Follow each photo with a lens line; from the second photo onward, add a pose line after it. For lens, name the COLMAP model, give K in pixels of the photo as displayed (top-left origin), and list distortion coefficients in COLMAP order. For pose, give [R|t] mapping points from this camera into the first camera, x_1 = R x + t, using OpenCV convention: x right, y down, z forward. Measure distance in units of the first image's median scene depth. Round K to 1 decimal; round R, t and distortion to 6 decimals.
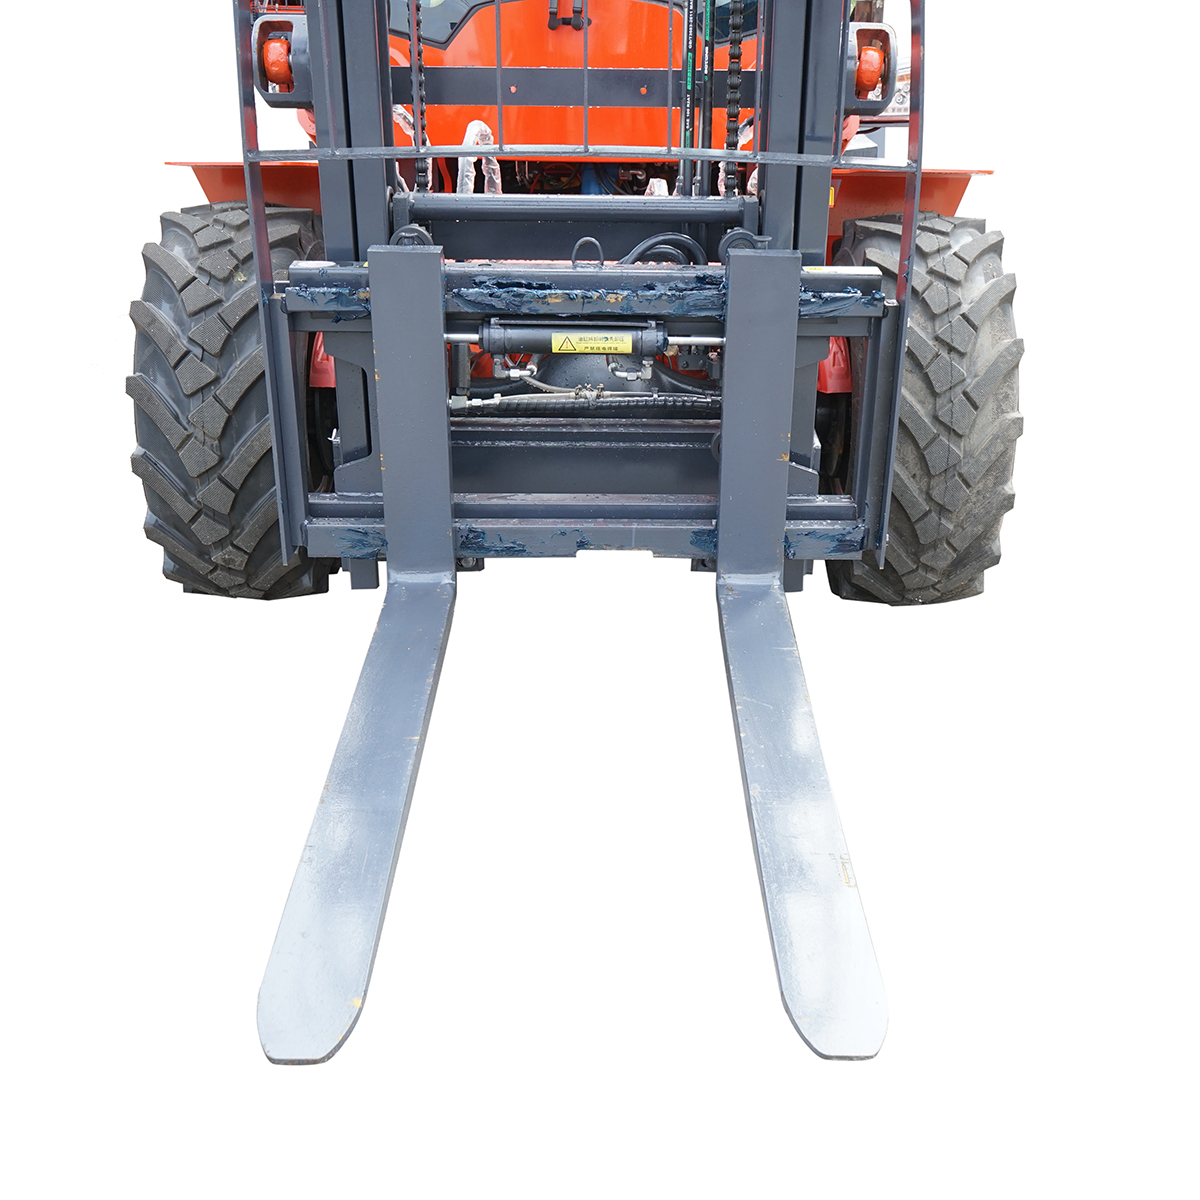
lens RADIAL K [[1467.9, 0, 654.5], [0, 1467.9, 597.3], [0, 0, 1]] dist [0.001674, -0.018820]
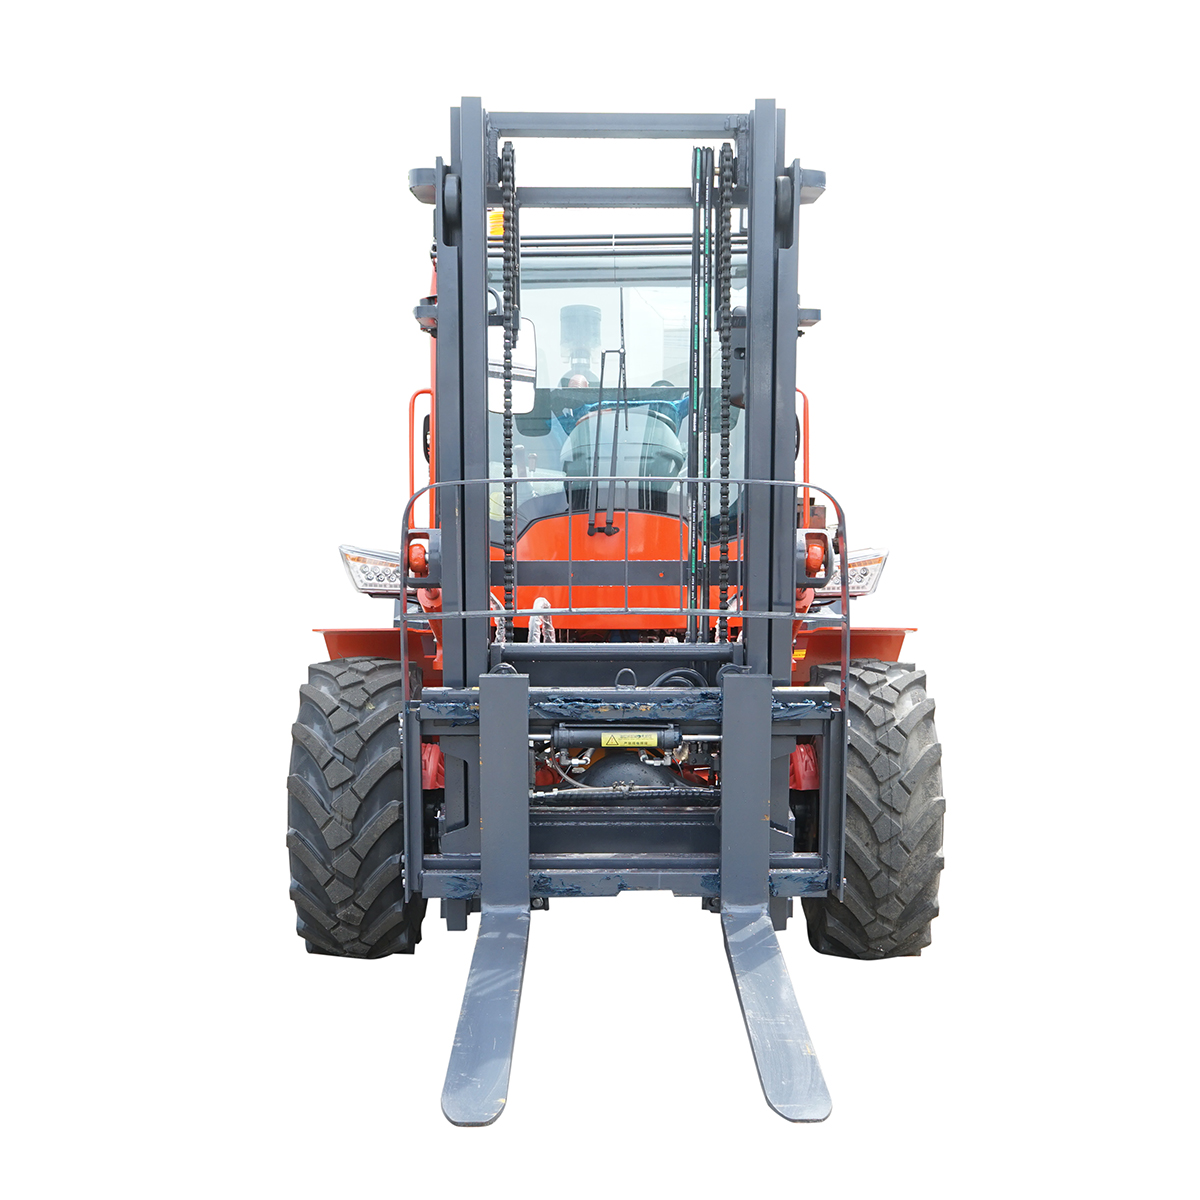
lens RADIAL K [[1467.9, 0, 654.5], [0, 1467.9, 597.3], [0, 0, 1]] dist [0.001674, -0.018820]
pose [[0.999913, -0.013203, -0.000503, -0.013396], [0.012349, 0.947415, -0.319769, 0.133043], [0.004699, 0.319735, 0.947495, -0.348994]]
